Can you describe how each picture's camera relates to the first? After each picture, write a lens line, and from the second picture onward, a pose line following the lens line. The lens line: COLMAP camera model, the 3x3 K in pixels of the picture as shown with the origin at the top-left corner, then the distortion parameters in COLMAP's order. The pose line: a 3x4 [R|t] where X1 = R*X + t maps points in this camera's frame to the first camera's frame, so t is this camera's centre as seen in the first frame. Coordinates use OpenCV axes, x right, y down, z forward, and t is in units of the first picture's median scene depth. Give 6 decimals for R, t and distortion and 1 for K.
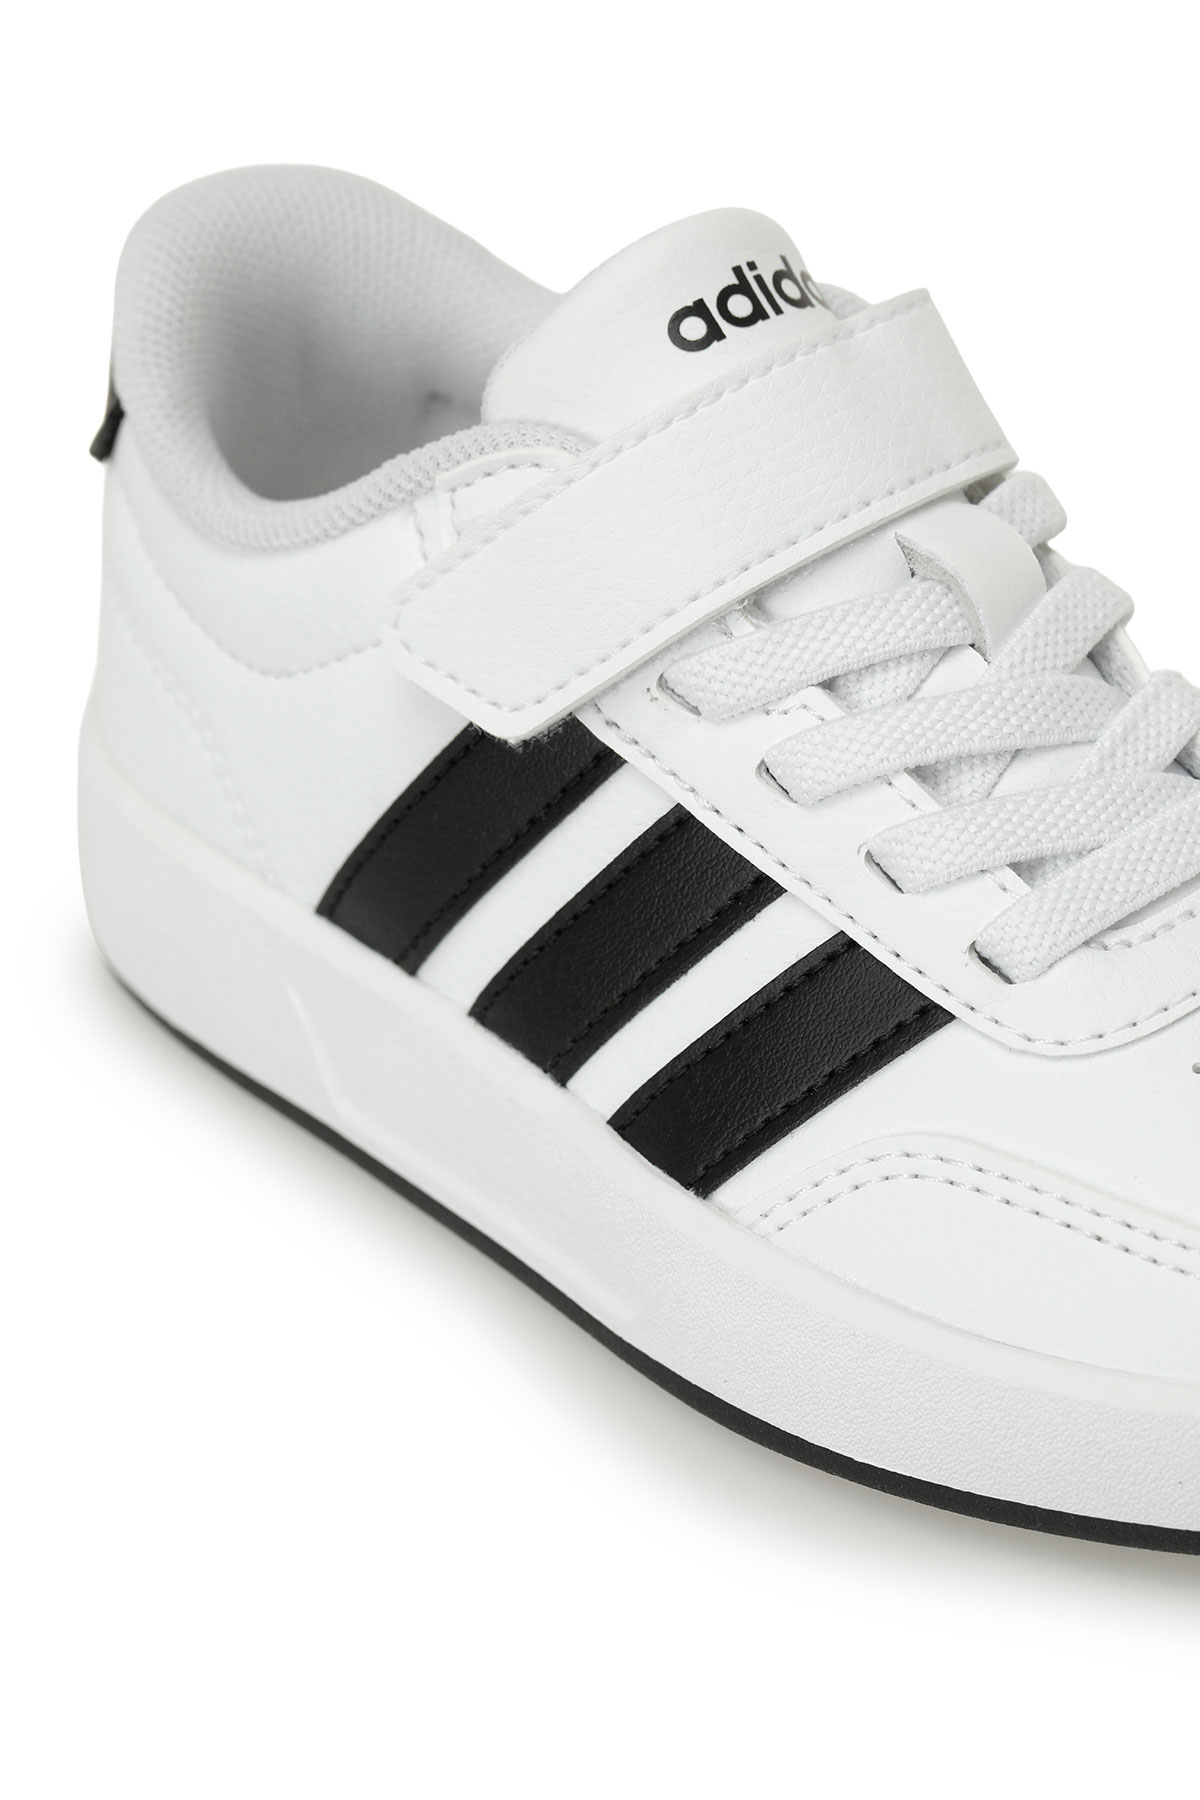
lens RADIAL K [[5432.8, 0, 600.0], [0, 5432.8, 900.0], [0, 0, 1]] dist [0.032143, -0.528658]
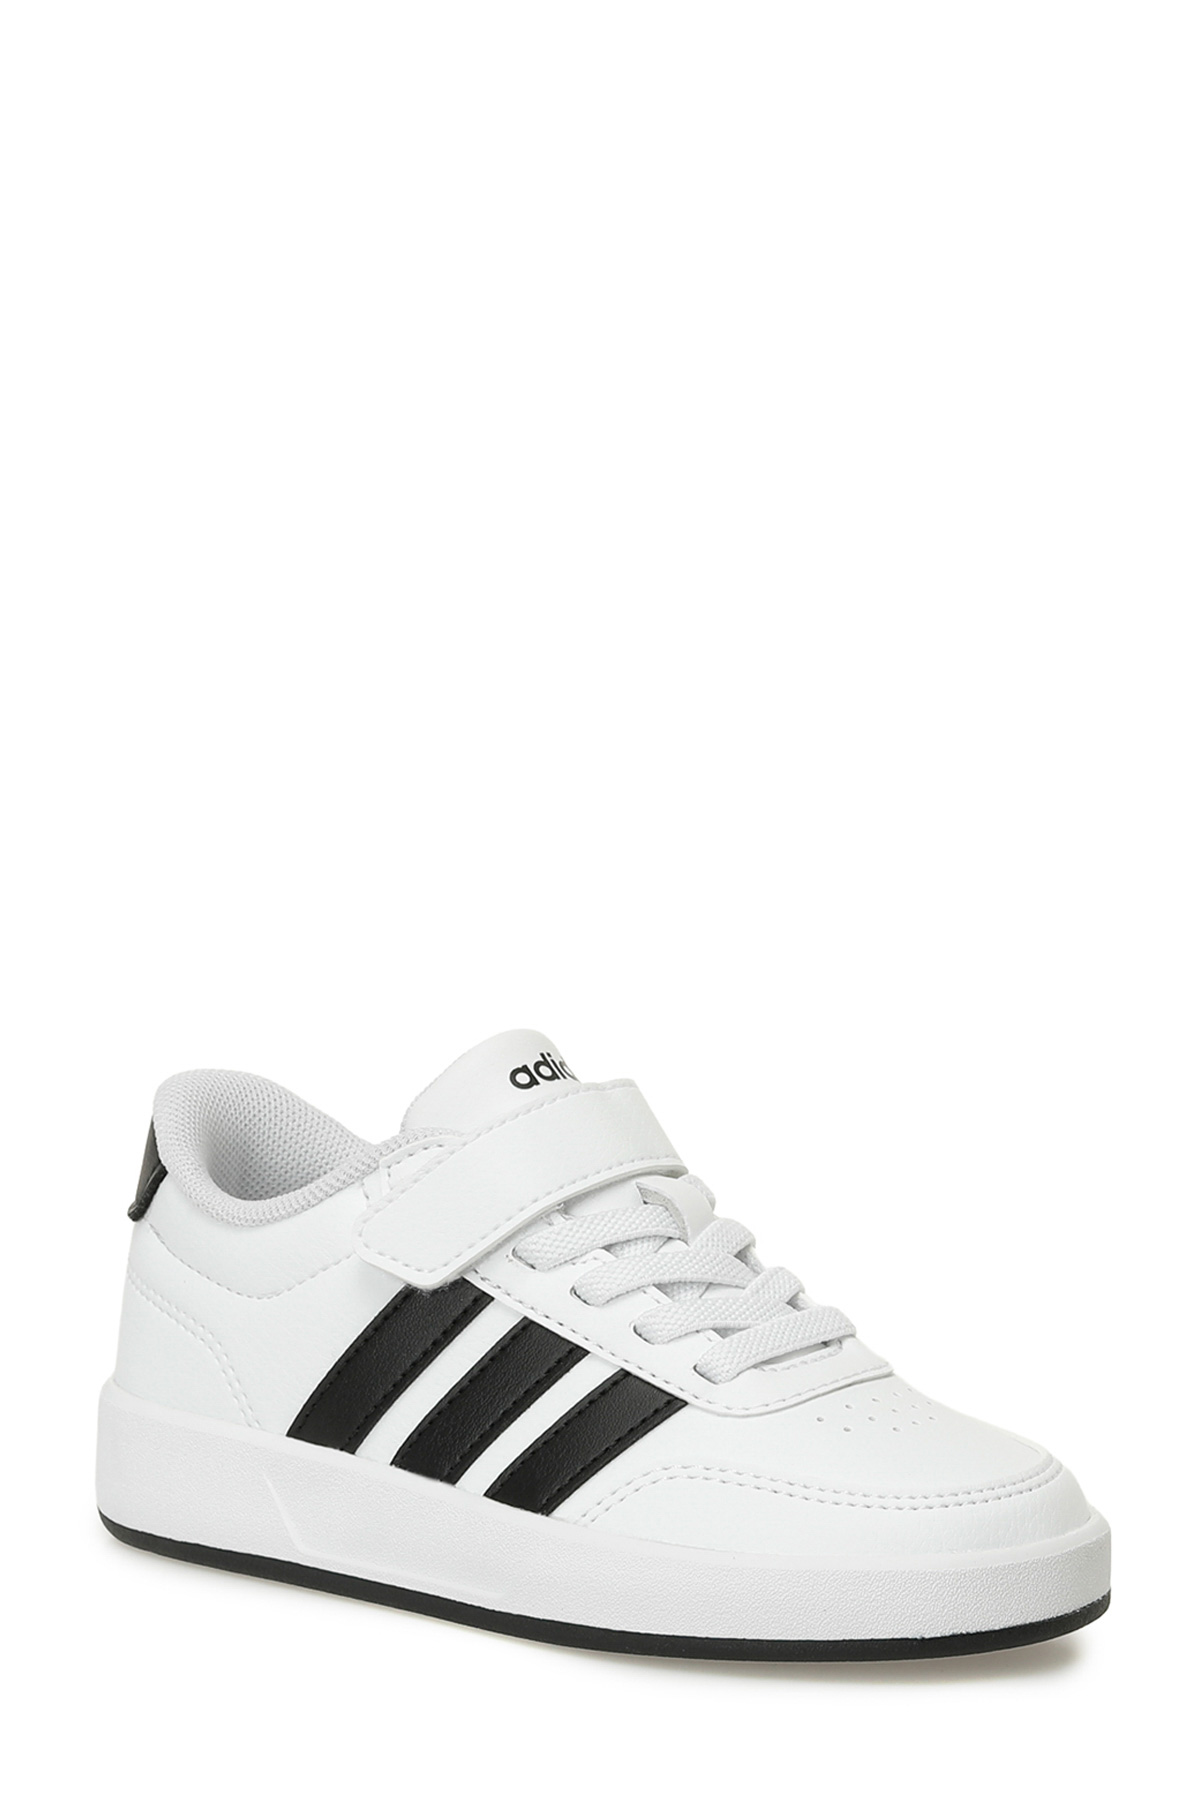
lens RADIAL K [[5432.8, 0, 600.0], [0, 5432.8, 900.0], [0, 0, 1]] dist [0.032143, -0.528658]
pose [[0.988656, 0.030966, 0.146973, -0.235360], [0.019738, 0.943245, -0.331509, 0.460539], [-0.148897, 0.330649, 0.931934, -0.762667]]
